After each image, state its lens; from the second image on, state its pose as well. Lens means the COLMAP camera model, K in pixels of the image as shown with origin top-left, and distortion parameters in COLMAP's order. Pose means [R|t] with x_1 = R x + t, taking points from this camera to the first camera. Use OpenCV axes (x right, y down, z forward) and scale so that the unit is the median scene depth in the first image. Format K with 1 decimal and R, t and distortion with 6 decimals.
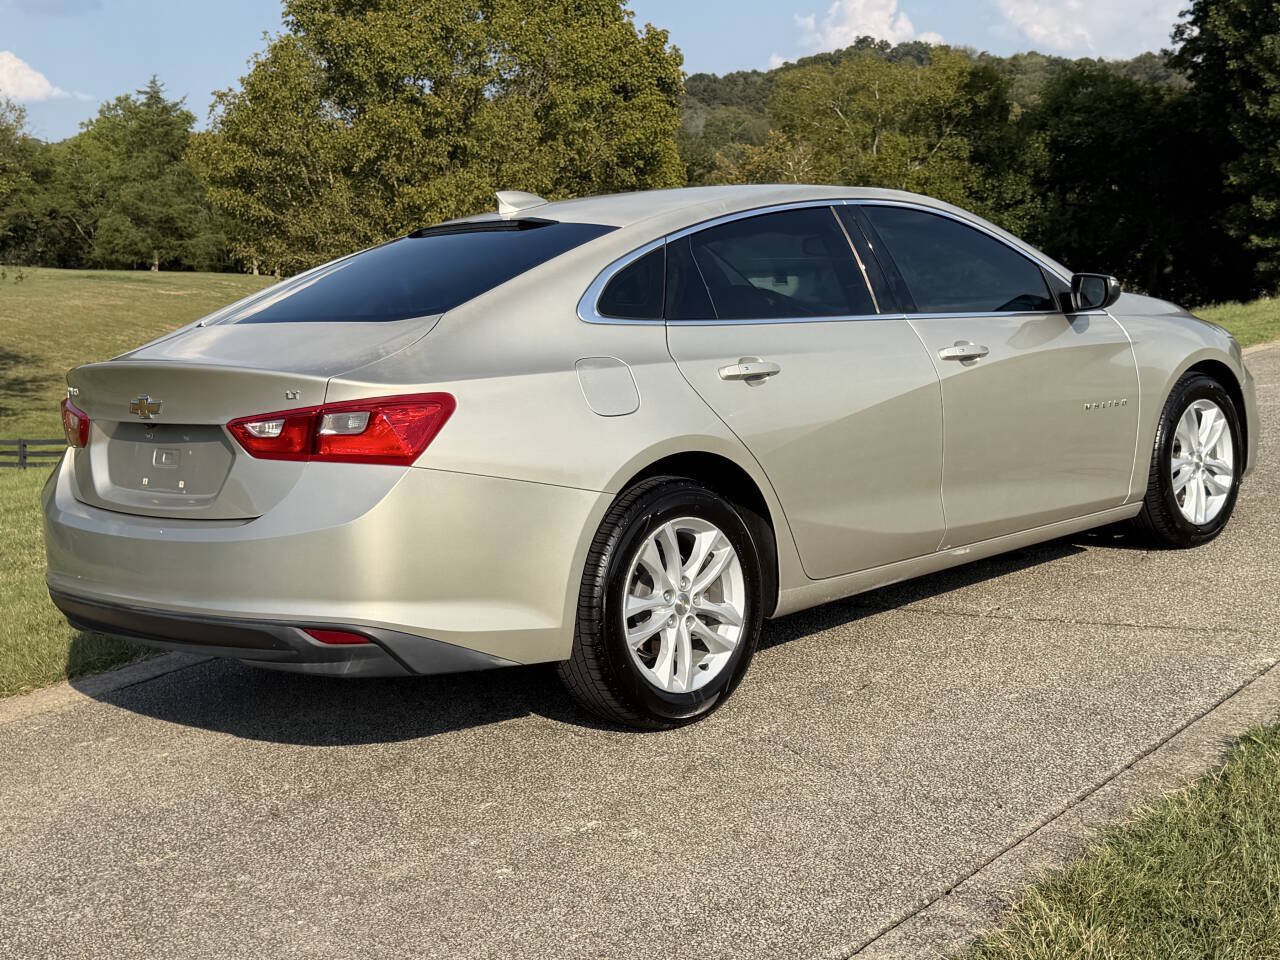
lens RADIAL K [[1736.0, 0, 631.6], [0, 1736.0, 483.1], [0, 0, 1]] dist [0.213171, -0.535445]
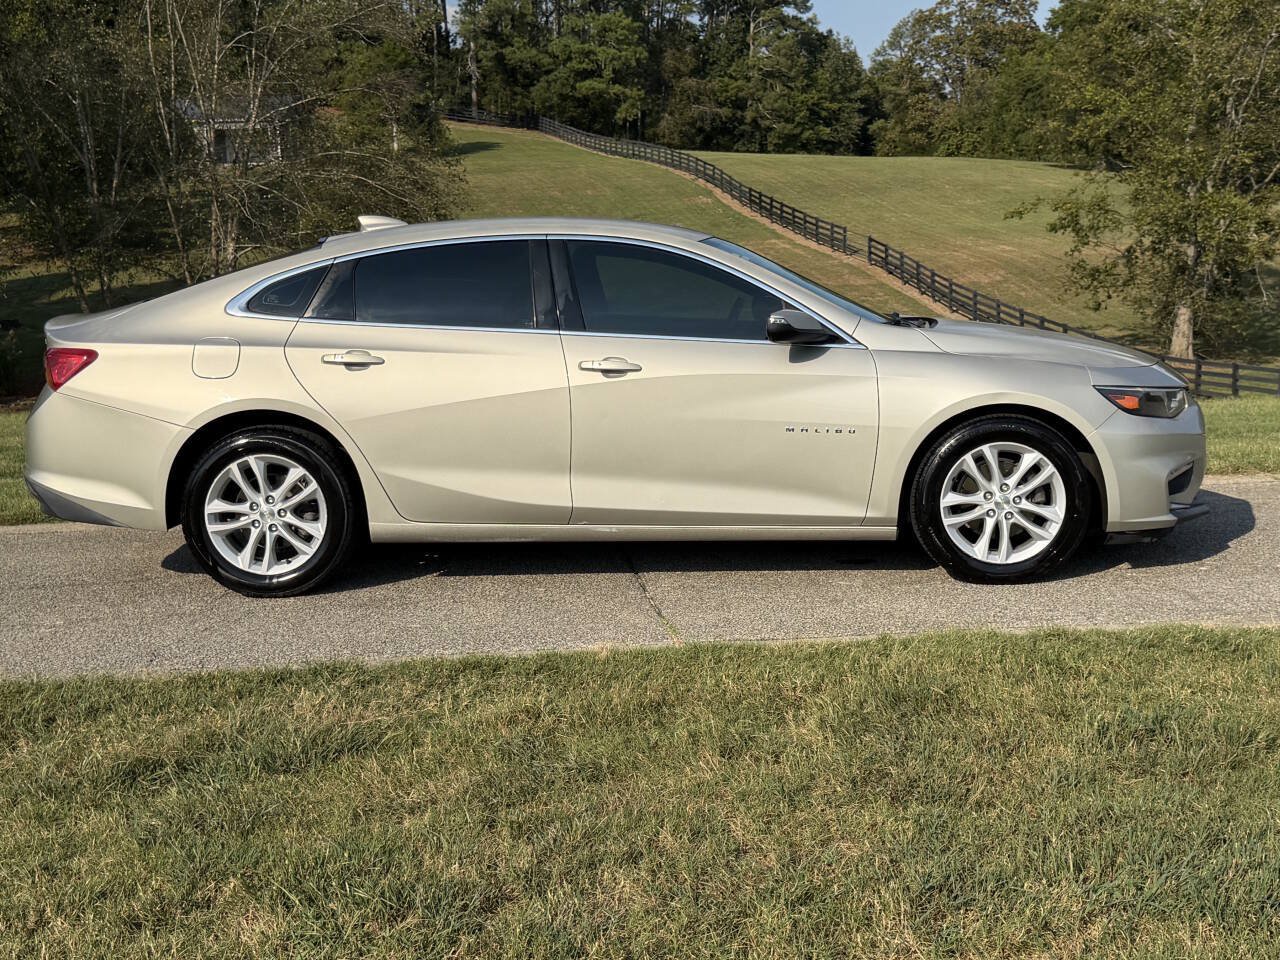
lens RADIAL K [[1743.8, 0, 643.7], [0, 1743.8, 483.0], [0, 0, 1]] dist [0.152382, -0.106792]
pose [[0.679876, 0.155402, -0.716672, 0.917150], [-0.124371, 0.987566, 0.096157, -0.096417], [0.722704, 0.023759, 0.690750, 0.153357]]
